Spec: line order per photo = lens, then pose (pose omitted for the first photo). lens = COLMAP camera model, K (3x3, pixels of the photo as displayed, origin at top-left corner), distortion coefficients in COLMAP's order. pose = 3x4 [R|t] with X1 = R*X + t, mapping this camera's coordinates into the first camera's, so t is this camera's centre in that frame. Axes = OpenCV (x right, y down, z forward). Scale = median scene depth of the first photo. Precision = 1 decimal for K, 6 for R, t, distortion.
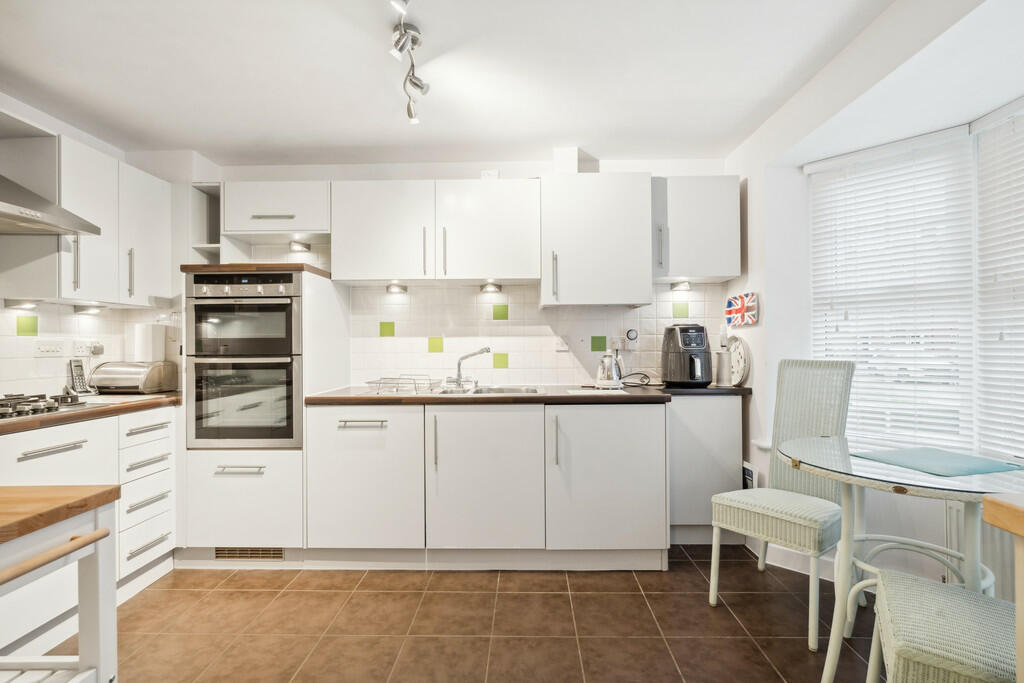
lens RADIAL K [[483.2, 0, 509.6], [0, 483.2, 343.1], [0, 0, 1]] dist [-0.003326, 0.000305]
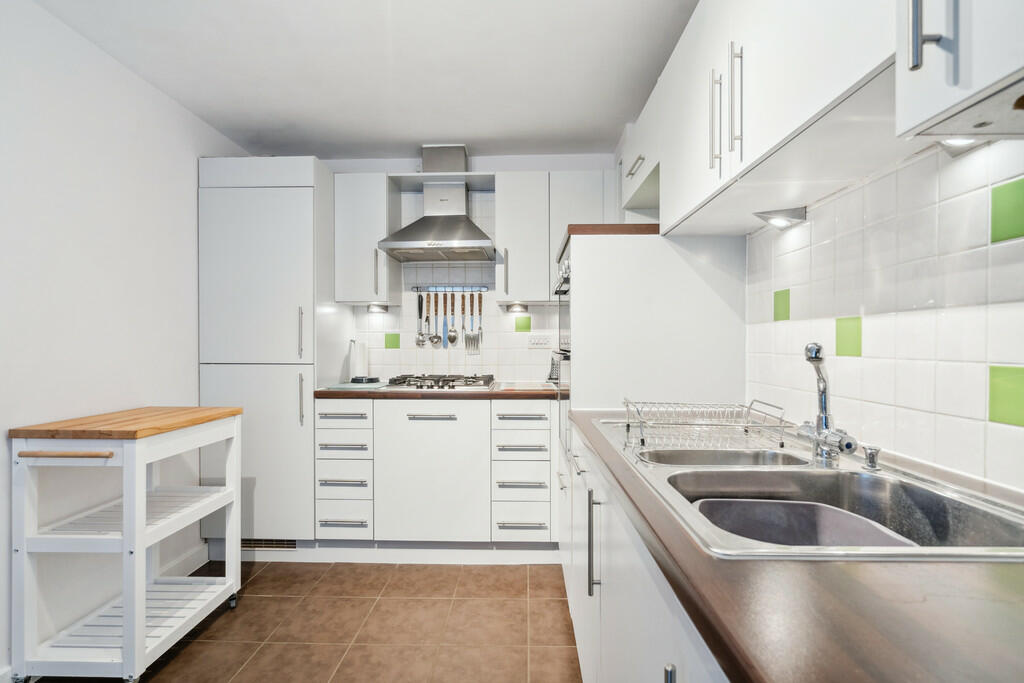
lens RADIAL K [[483.2, 0, 509.6], [0, 483.2, 343.1], [0, 0, 1]] dist [-0.003326, 0.000305]
pose [[-0.001716, 0.007300, -0.999972, 0.264213], [0.008369, 0.999938, 0.007286, 0.004747], [0.999964, -0.008356, -0.001777, 0.797284]]
